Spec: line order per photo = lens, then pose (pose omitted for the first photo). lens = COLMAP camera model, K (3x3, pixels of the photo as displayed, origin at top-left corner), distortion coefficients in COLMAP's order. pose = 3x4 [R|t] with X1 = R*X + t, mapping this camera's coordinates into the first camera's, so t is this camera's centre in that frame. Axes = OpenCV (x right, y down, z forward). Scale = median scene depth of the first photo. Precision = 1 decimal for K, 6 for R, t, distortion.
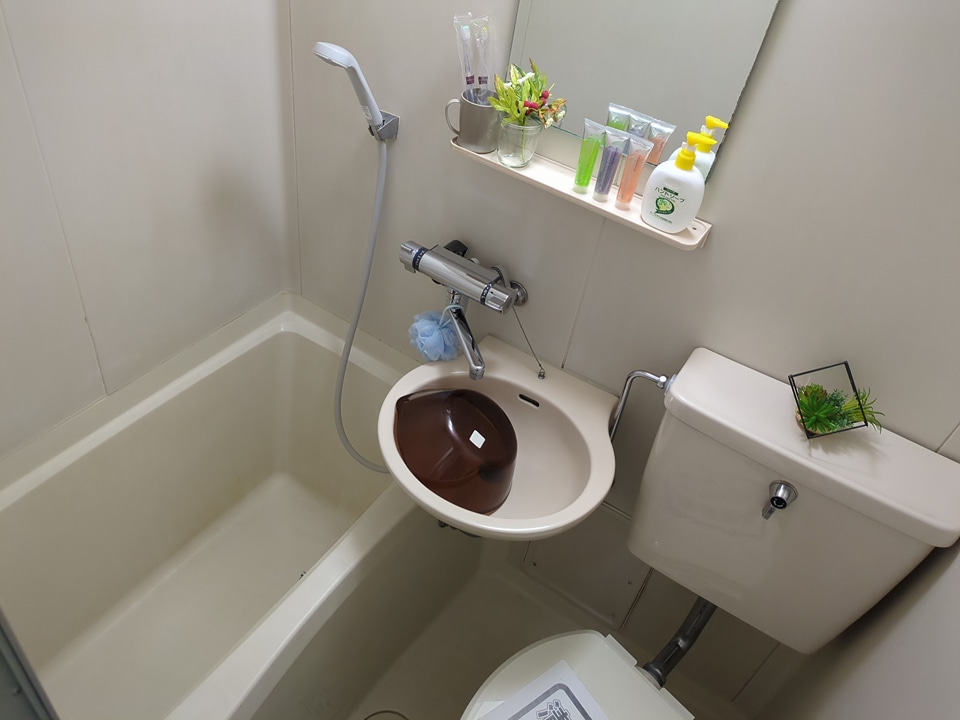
lens RADIAL K [[717.0, 0, 474.8], [0, 717.0, 336.8], [0, 0, 1]] dist [0.054346, -0.041541]
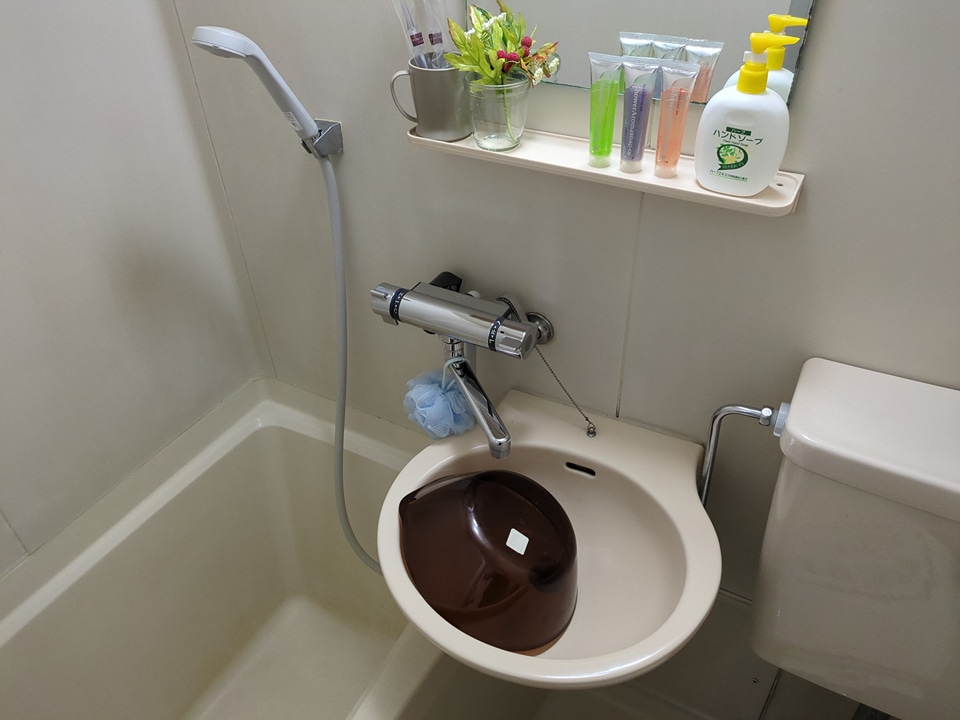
lens RADIAL K [[717.0, 0, 493.1], [0, 717.0, 355.9], [0, 0, 1]] dist [0.054346, -0.041541]
pose [[0.984642, -0.173072, -0.022949, 0.026003], [0.171997, 0.984175, -0.042614, -0.009182], [0.029961, 0.038012, 0.998828, 0.275124]]
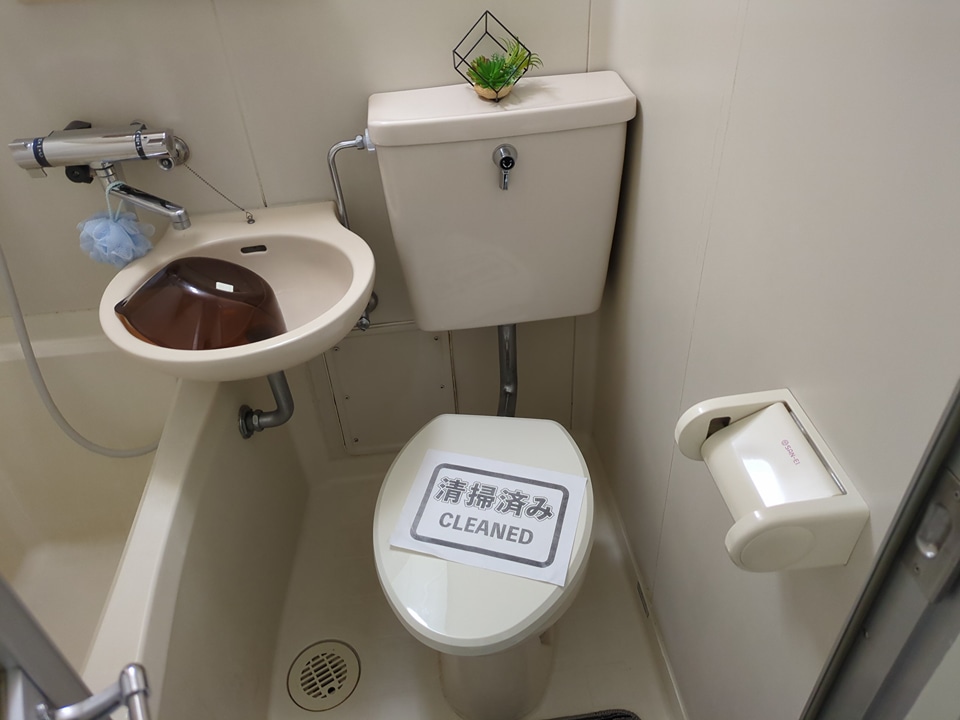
lens RADIAL K [[717.0, 0, 474.5], [0, 717.0, 352.5], [0, 0, 1]] dist [0.054346, -0.041541]
pose [[0.766178, -0.519238, 0.378633, -0.133813], [0.519812, 0.847179, 0.109922, 0.260778], [-0.377846, 0.112598, 0.918996, 0.057532]]
